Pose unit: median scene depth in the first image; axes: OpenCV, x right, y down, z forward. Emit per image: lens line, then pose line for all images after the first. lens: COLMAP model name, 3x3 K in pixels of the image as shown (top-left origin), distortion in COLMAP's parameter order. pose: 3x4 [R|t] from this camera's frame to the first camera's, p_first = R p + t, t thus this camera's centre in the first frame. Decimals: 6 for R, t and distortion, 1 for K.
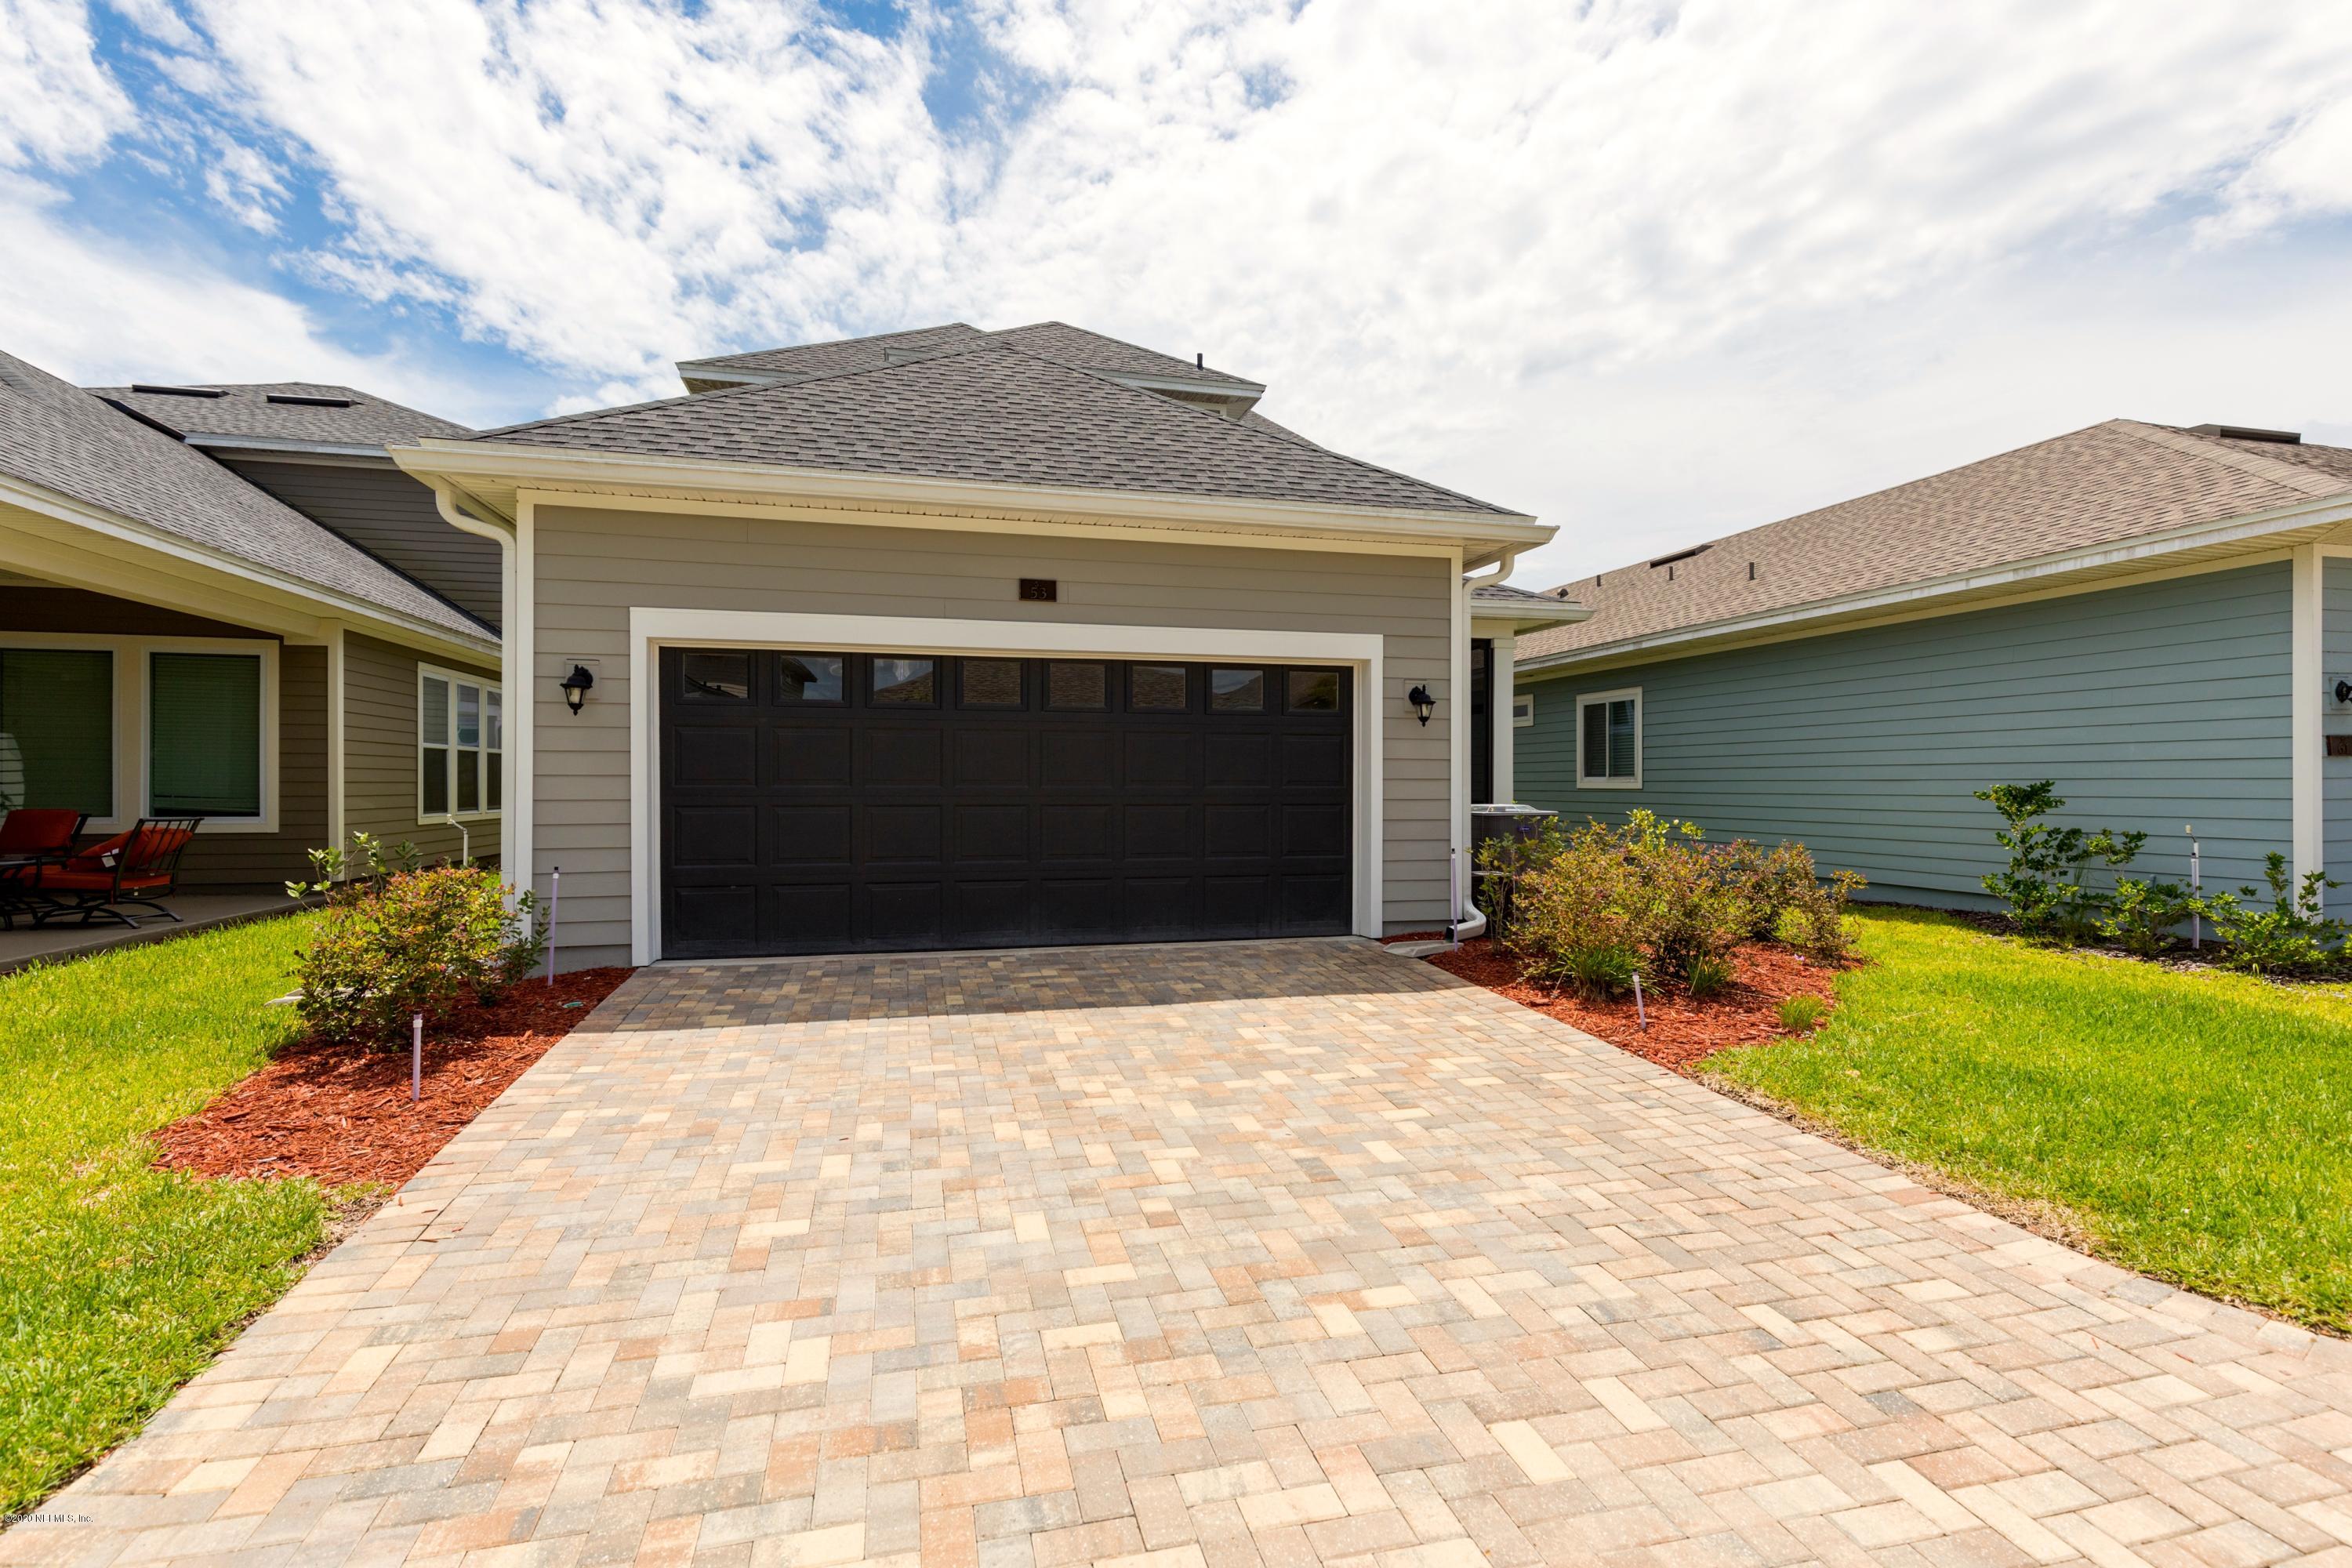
lens RADIAL K [[1072.6, 0, 1174.0], [0, 1072.6, 761.3], [0, 0, 1]] dist [0.003415, 0.000109]
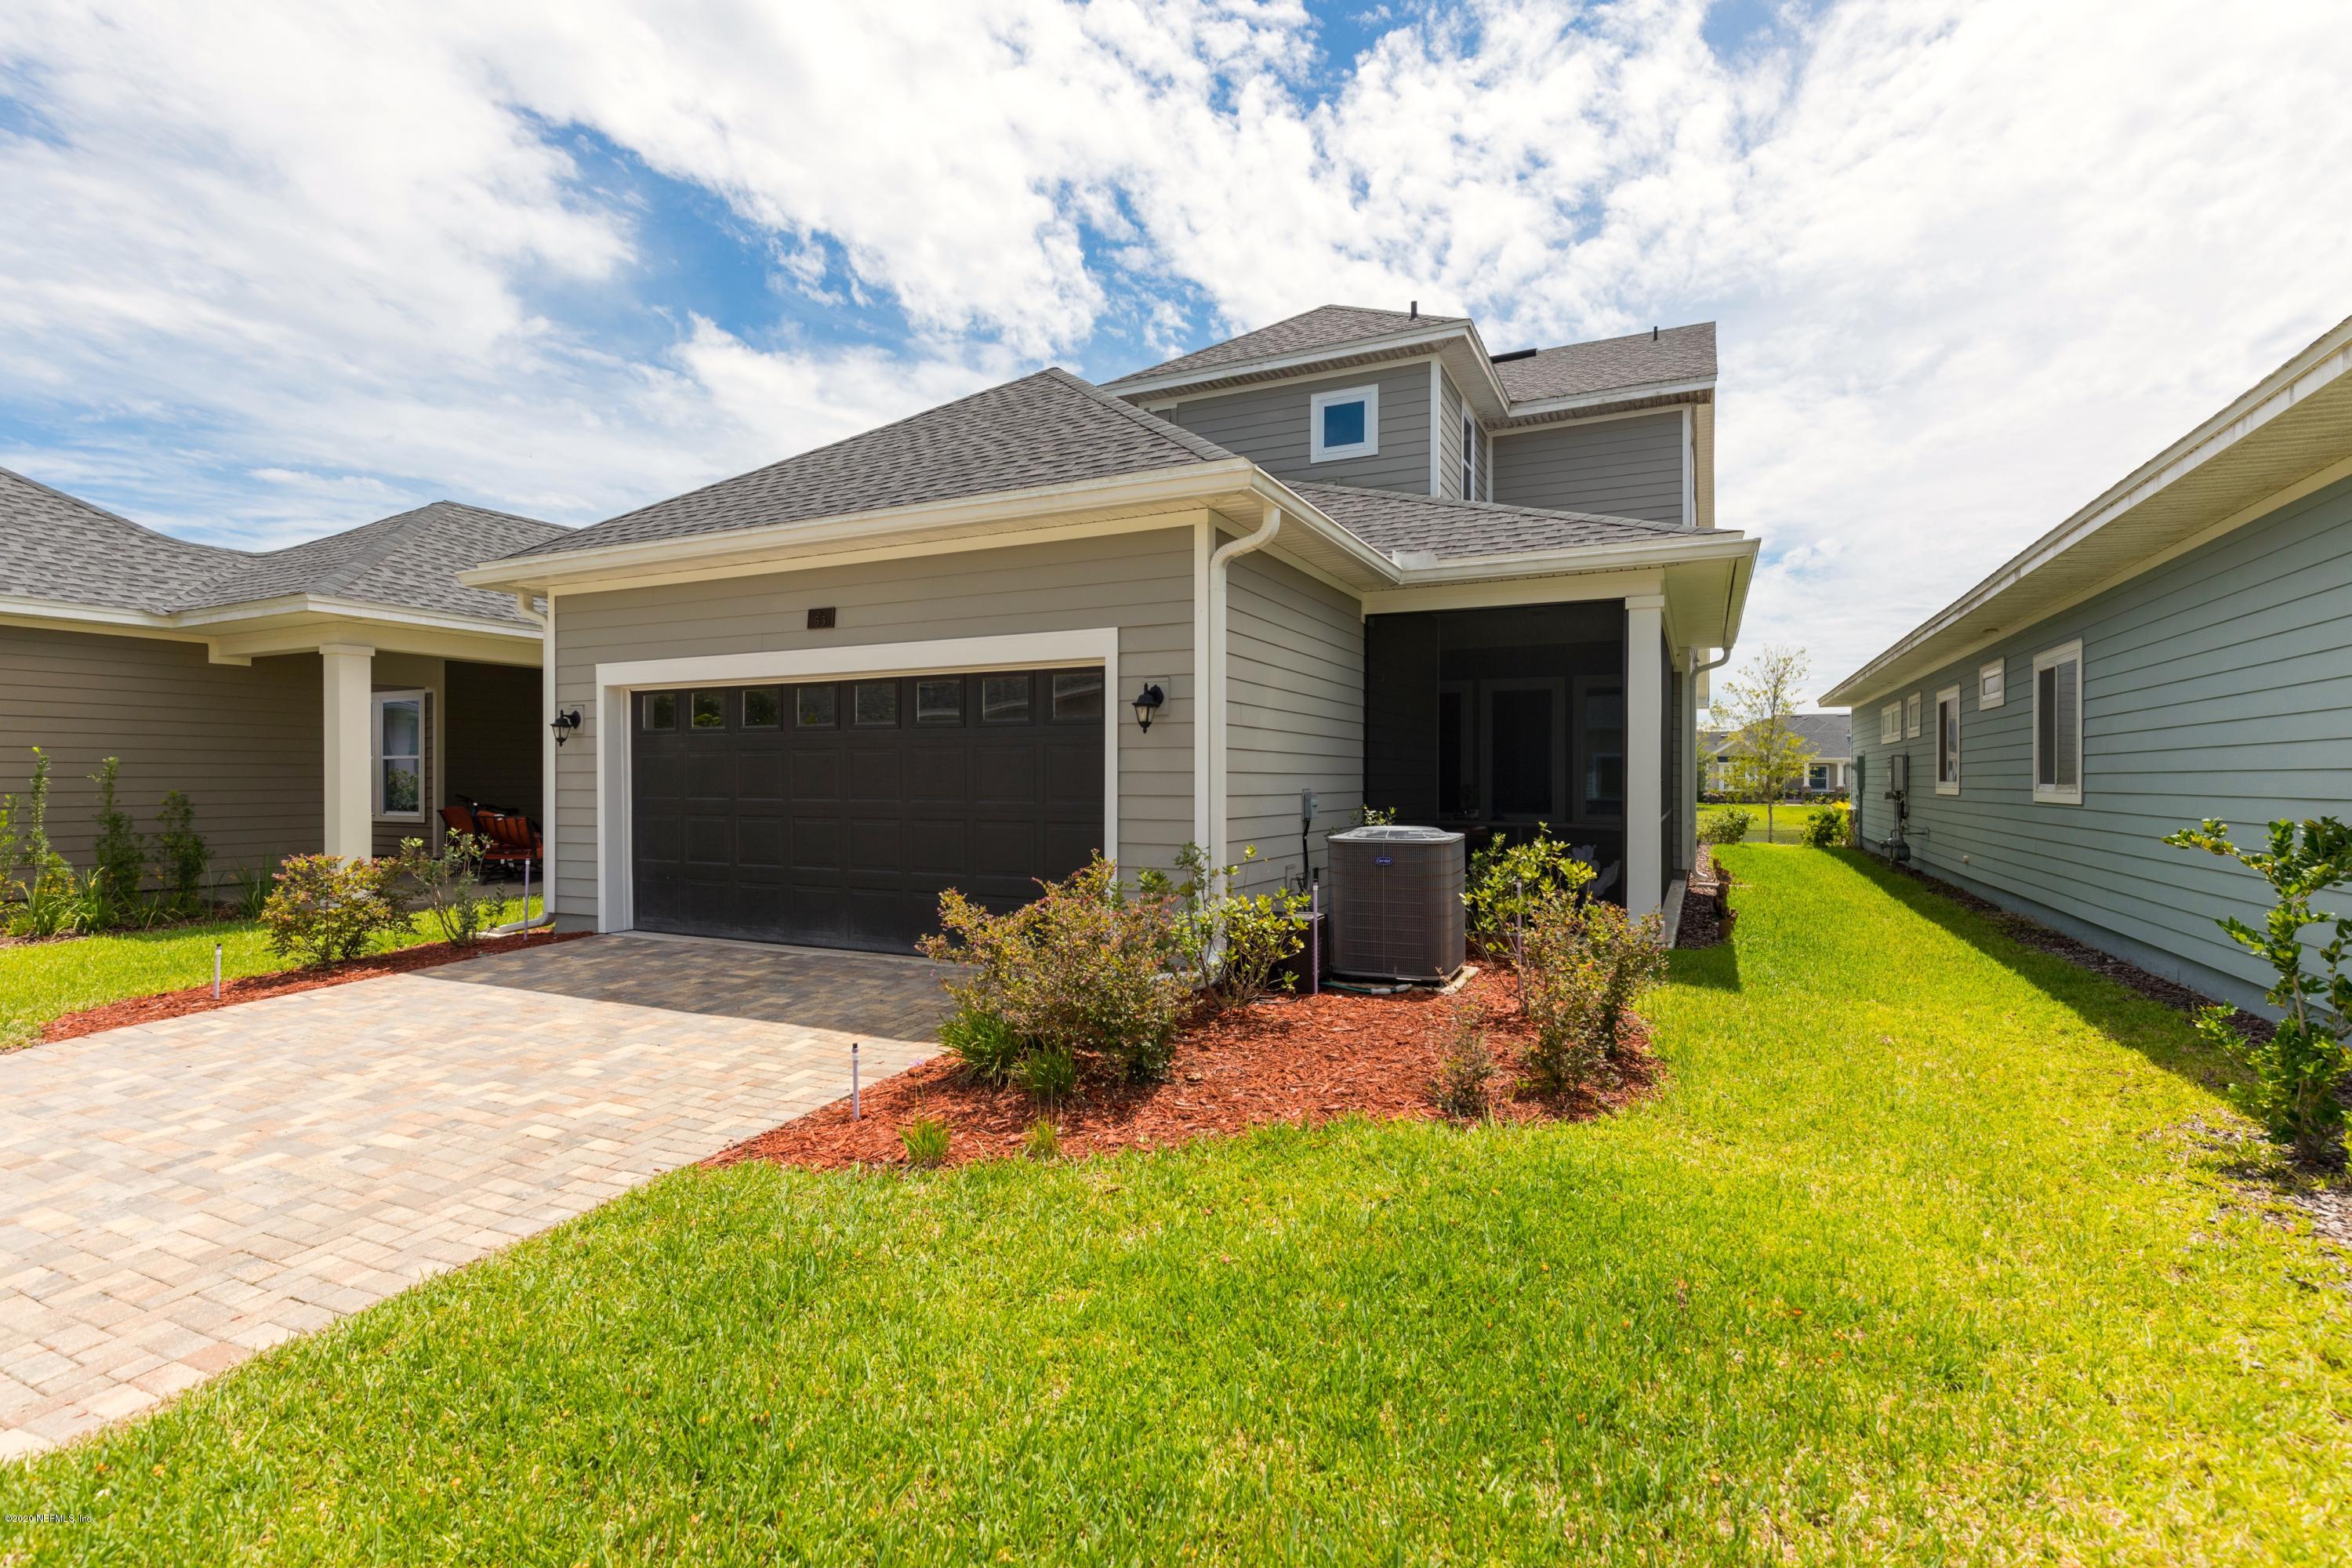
lens RADIAL K [[1060.3, 0, 1189.5], [0, 1060.3, 782.6], [0, 0, 1]] dist [0.009730, -0.000138]
pose [[0.772776, 0.000076, -0.634679, 0.874410], [0.014658, 0.999731, 0.017967, -0.009974], [0.634509, -0.023187, 0.772567, 0.430641]]
